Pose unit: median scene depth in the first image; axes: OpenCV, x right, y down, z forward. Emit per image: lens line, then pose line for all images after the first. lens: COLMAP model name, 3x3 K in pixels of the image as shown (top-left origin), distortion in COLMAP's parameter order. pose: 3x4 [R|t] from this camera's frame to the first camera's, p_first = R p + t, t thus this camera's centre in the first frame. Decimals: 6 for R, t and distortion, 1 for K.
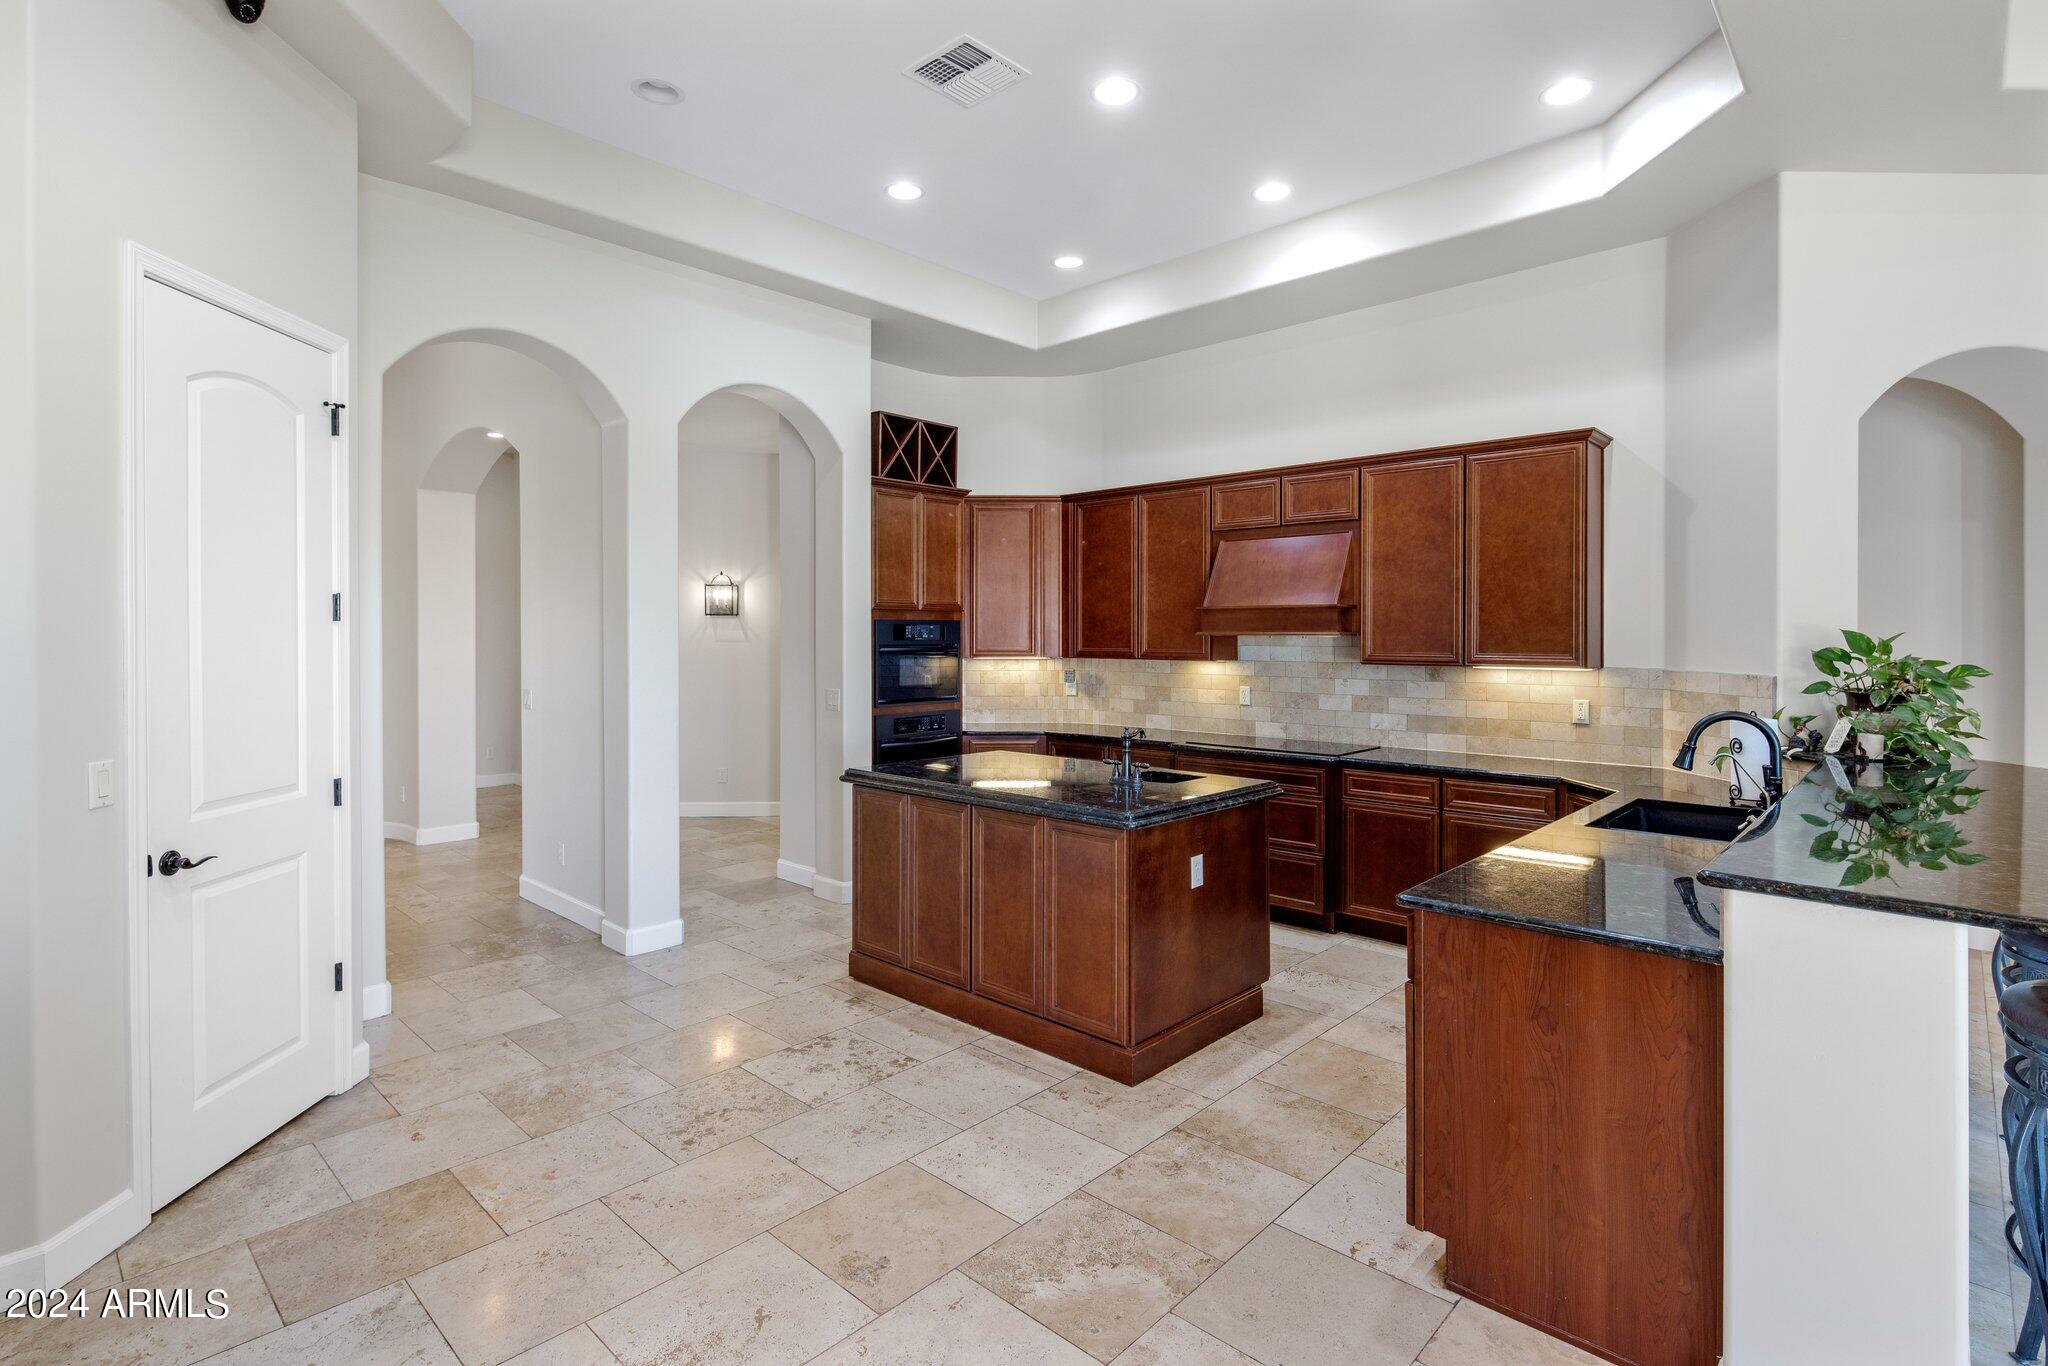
lens RADIAL K [[987.3, 0, 1021.7], [0, 987.3, 666.7], [0, 0, 1]] dist [-0.002261, -0.001620]
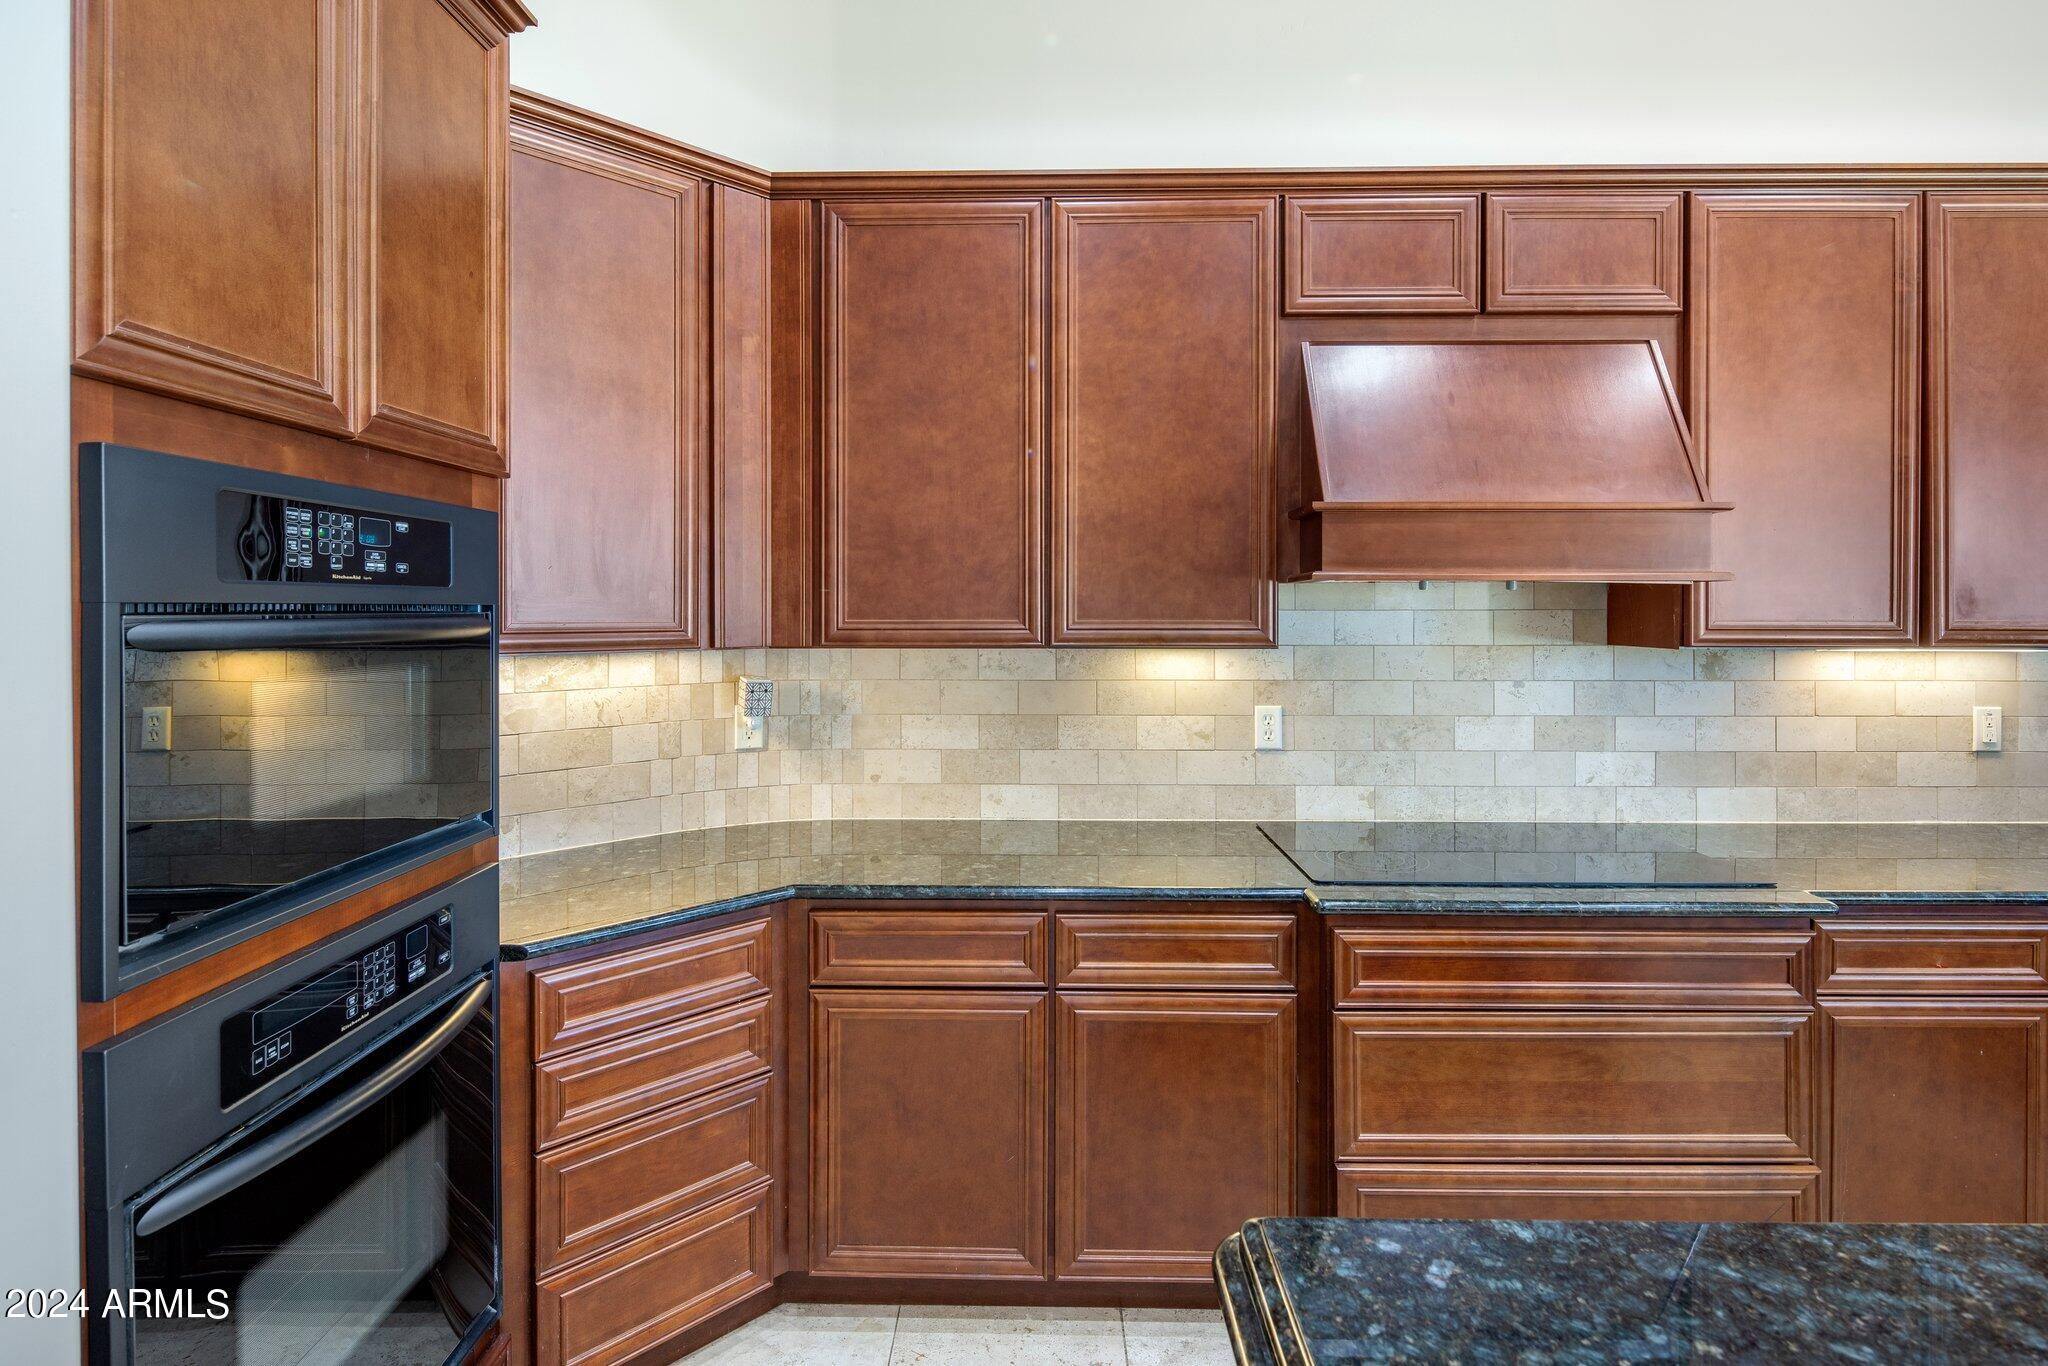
lens RADIAL K [[987.3, 0, 1022.9], [0, 987.3, 614.0], [0, 0, 1]] dist [-0.002261, -0.001620]
pose [[0.742551, -0.004030, 0.669778, -0.138354], [0.021293, 0.999618, -0.017593, -0.014431], [-0.669451, 0.027325, 0.742353, 0.758391]]
